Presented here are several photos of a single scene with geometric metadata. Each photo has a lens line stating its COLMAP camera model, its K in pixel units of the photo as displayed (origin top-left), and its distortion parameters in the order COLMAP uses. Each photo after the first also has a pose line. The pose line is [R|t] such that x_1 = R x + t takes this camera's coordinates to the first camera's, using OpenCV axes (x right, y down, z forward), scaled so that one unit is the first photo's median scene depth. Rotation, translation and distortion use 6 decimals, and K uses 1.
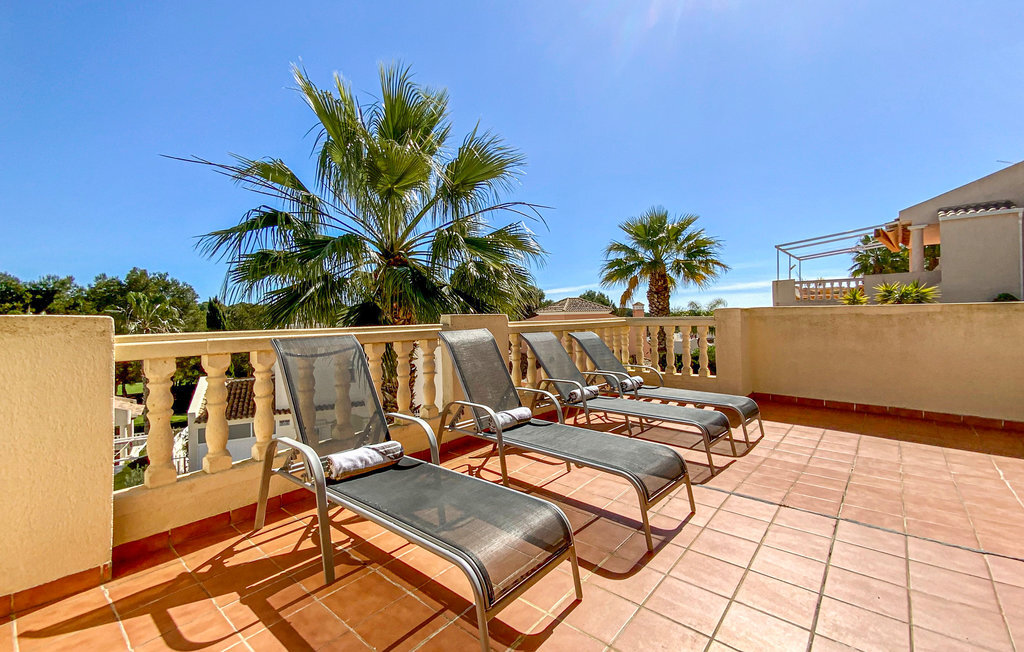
lens RADIAL K [[436.2, 0, 512.0], [0, 436.2, 326.0], [0, 0, 1]] dist [0.067518, -0.013325]
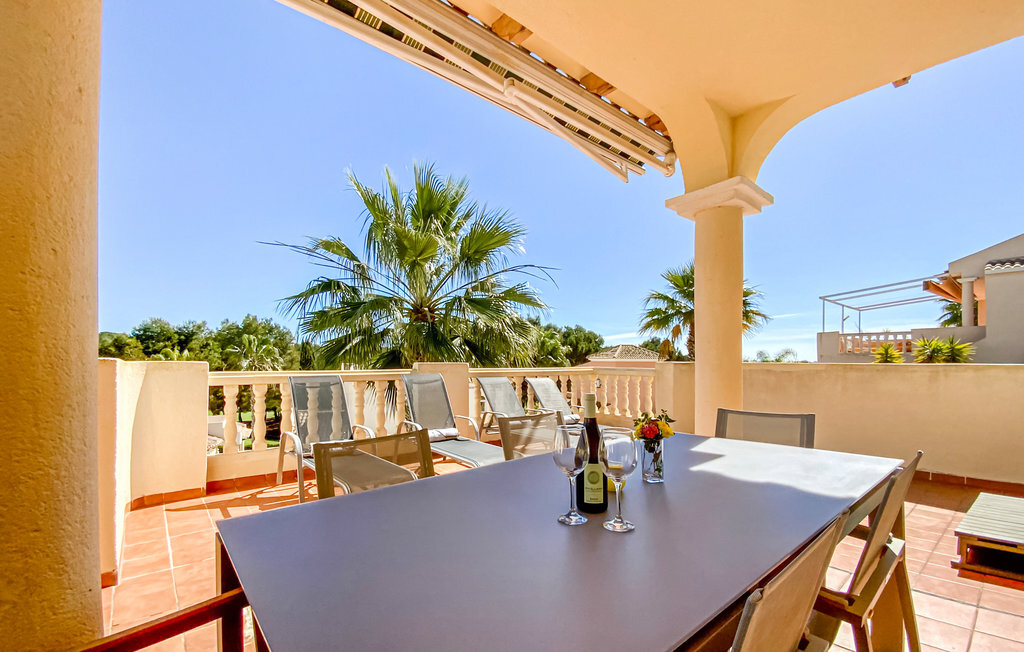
lens RADIAL K [[431.6, 0, 499.8], [0, 431.6, 364.3], [0, 0, 1]] dist [0.028286, 0.000605]
pose [[0.985172, 0.024100, -0.169870, 0.153330], [-0.026378, 0.999590, -0.011168, -0.005714], [0.169531, 0.015483, 0.985403, -0.144811]]
